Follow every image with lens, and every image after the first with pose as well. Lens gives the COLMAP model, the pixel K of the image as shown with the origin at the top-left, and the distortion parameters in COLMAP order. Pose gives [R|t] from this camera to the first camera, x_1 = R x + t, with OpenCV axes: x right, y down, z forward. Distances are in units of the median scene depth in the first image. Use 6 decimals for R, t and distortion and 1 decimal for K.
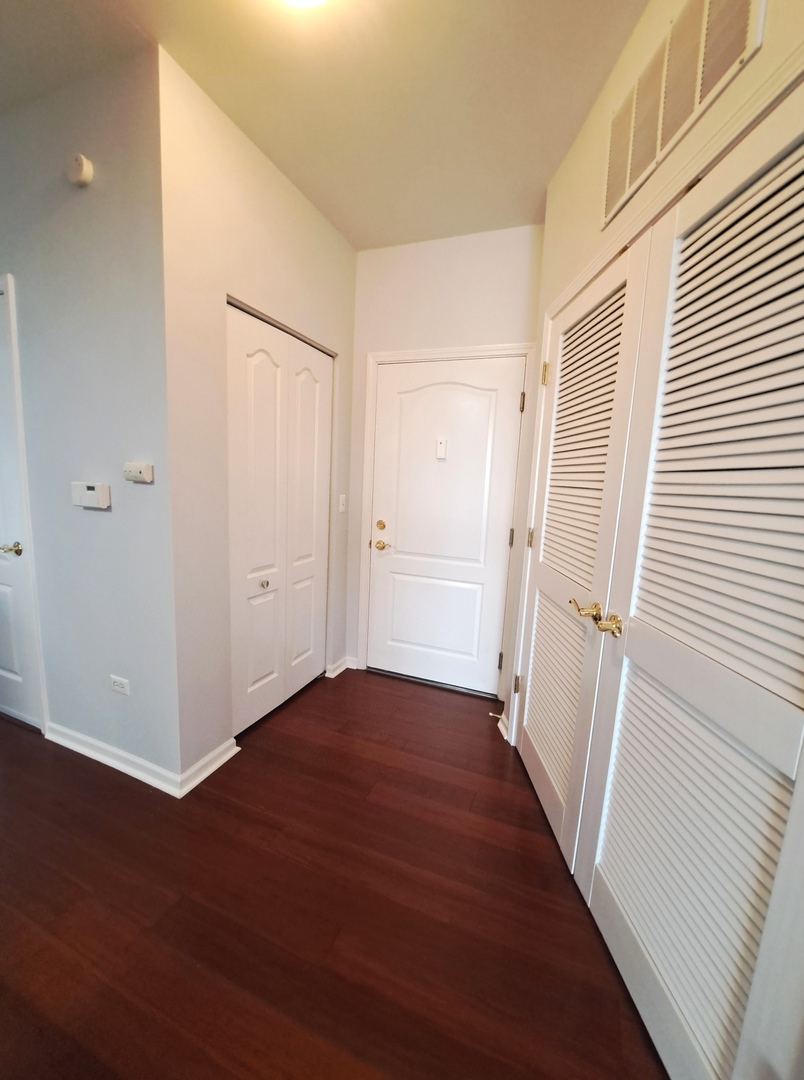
lens RADIAL K [[434.5, 0, 399.0], [0, 434.5, 548.9], [0, 0, 1]] dist [-0.018626, -0.000062]
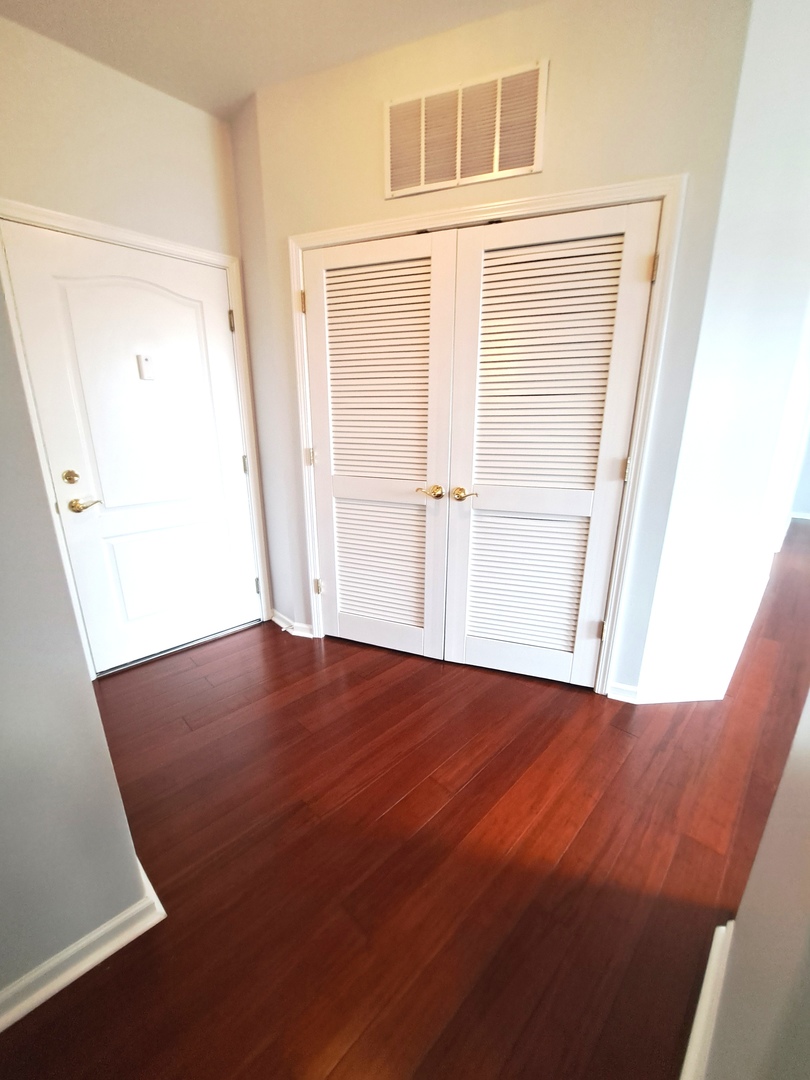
lens RADIAL K [[434.5, 0, 402.0], [0, 434.5, 548.9], [0, 0, 1]] dist [-0.018626, -0.000062]
pose [[0.381555, -0.307495, 0.871701, -0.708882], [0.160270, 0.950770, 0.265235, -0.063318], [-0.910346, 0.038506, 0.412053, 0.351861]]
